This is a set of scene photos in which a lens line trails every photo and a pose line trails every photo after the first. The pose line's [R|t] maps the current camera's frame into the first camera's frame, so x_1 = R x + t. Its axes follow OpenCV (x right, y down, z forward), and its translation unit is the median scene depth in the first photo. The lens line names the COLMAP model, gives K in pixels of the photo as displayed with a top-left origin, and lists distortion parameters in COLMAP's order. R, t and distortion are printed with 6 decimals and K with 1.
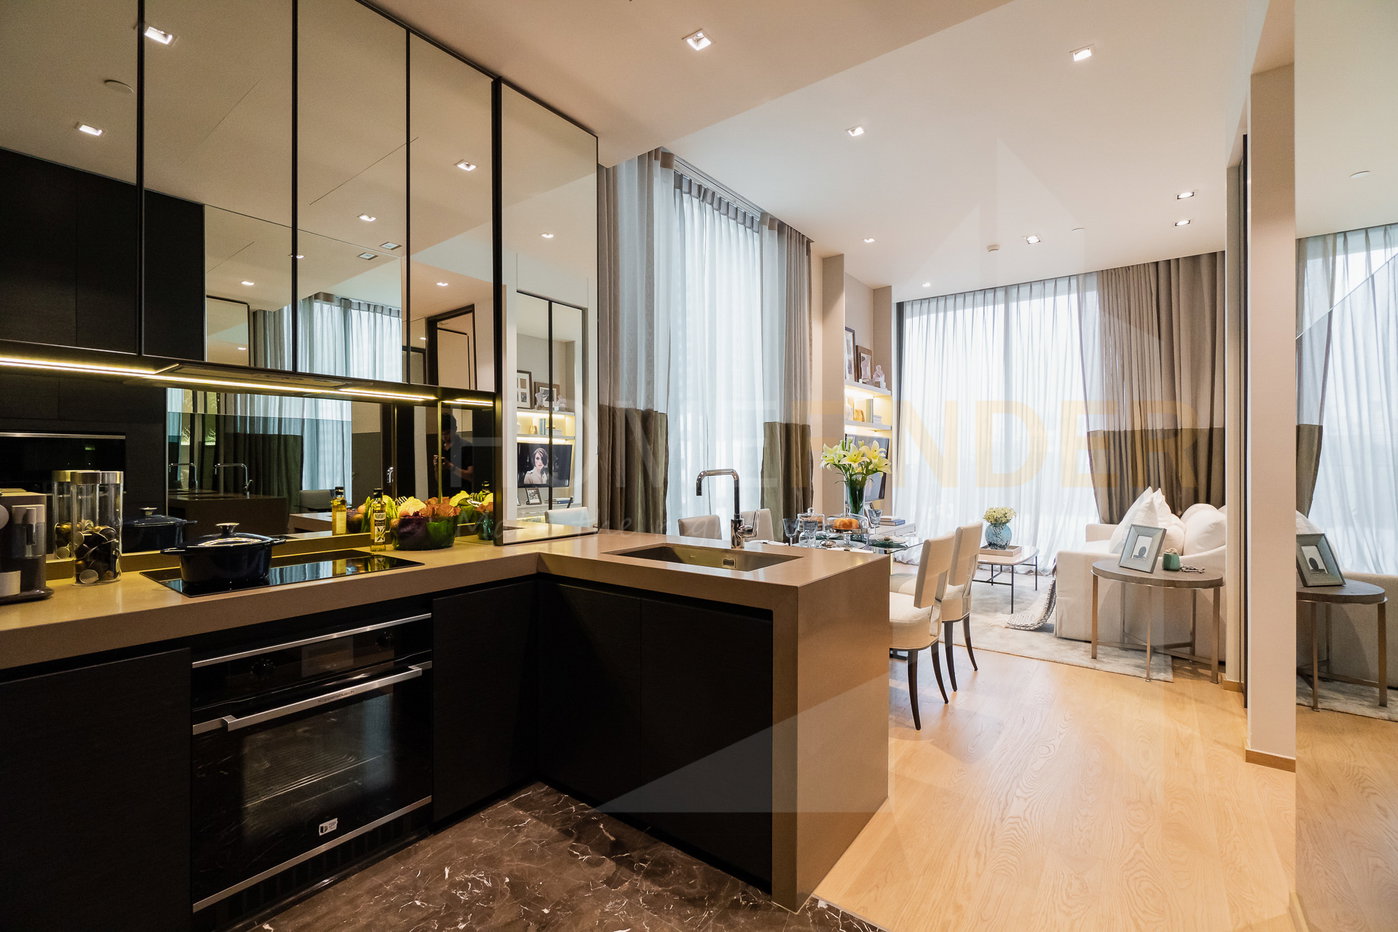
lens RADIAL K [[606.7, 0, 697.9], [0, 606.7, 461.7], [0, 0, 1]] dist [0.003037, 0.000080]
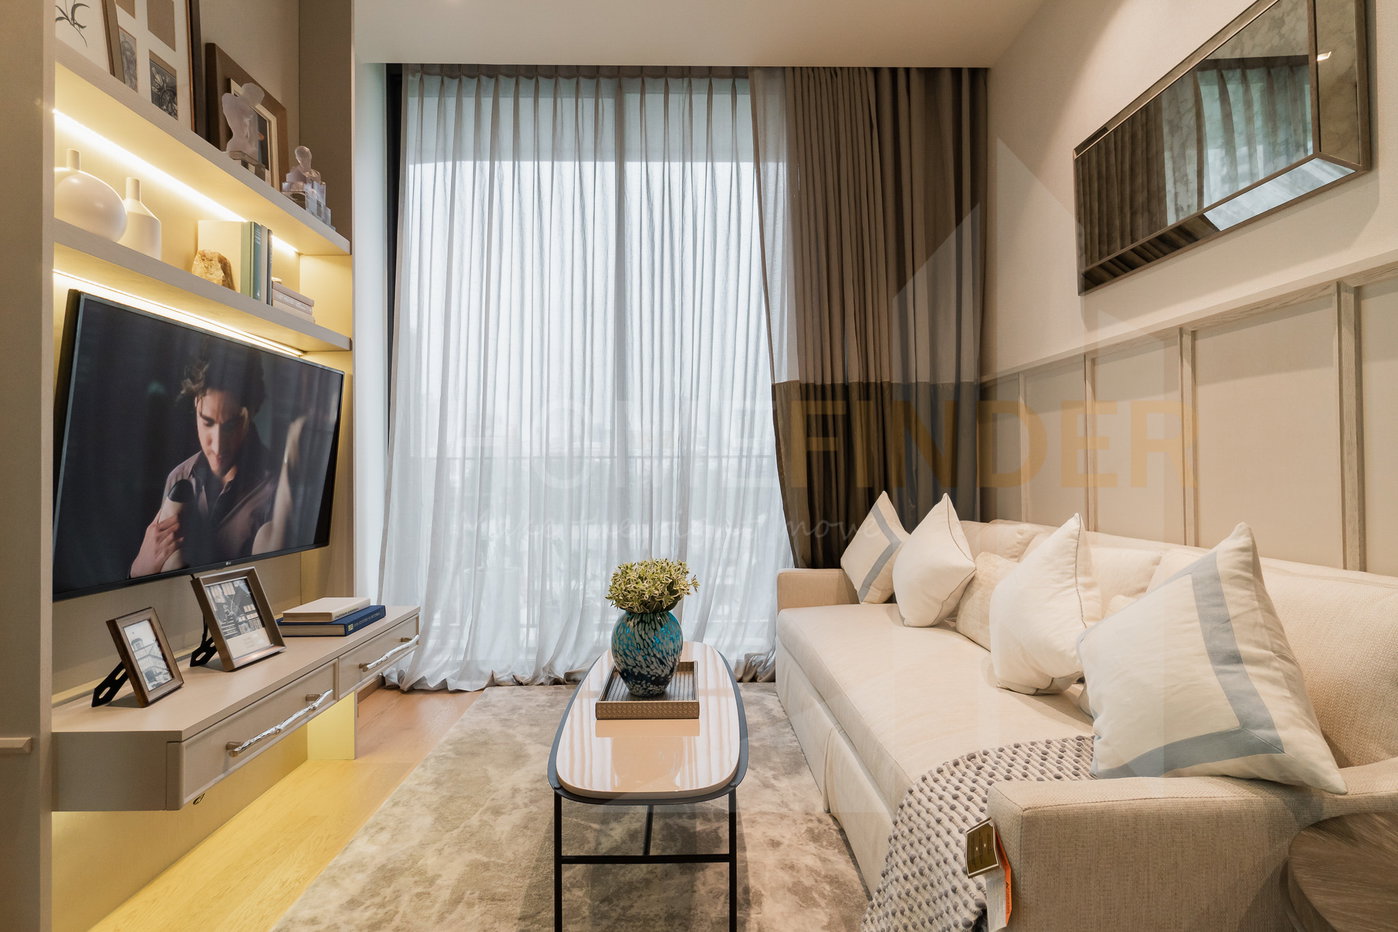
lens RADIAL K [[682.2, 0, 696.0], [0, 682.2, 464.3], [0, 0, 1]] dist [0.001143, -0.000628]
pose [[0.787056, 0.000280, 0.616882, 0.279737], [0.007760, 0.999916, -0.010354, 0.024654], [-0.616833, 0.012936, 0.786988, 0.678610]]
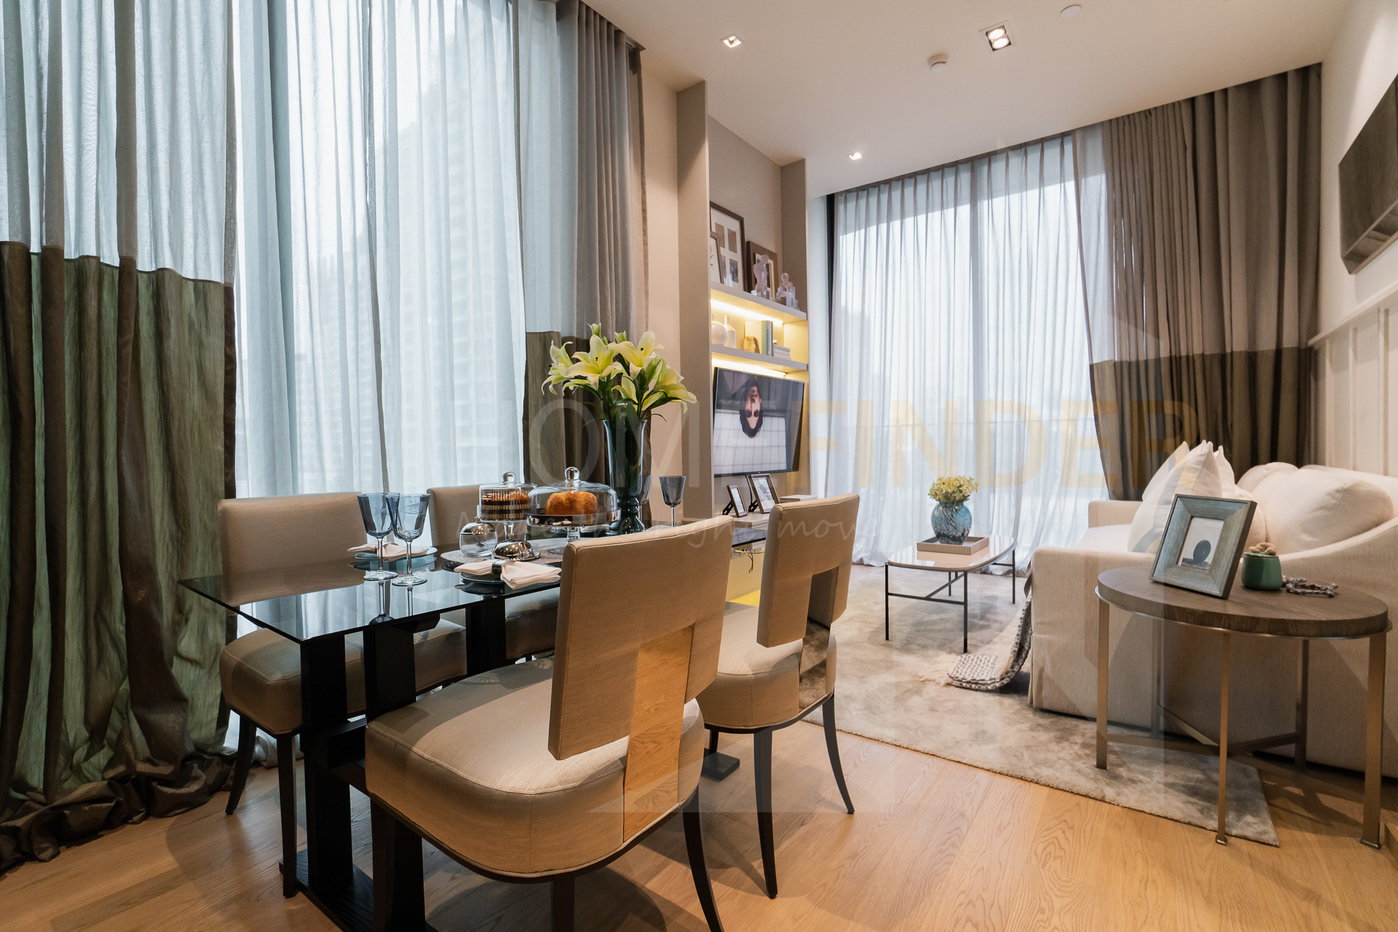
lens RADIAL K [[630.5, 0, 701.3], [0, 630.5, 459.5], [0, 0, 1]] dist [-0.000538, 0.001273]
pose [[0.999752, -0.017947, 0.013176, 0.226360], [0.017711, 0.999685, 0.017756, 0.041021], [-0.013490, -0.017518, 0.999756, 0.346275]]
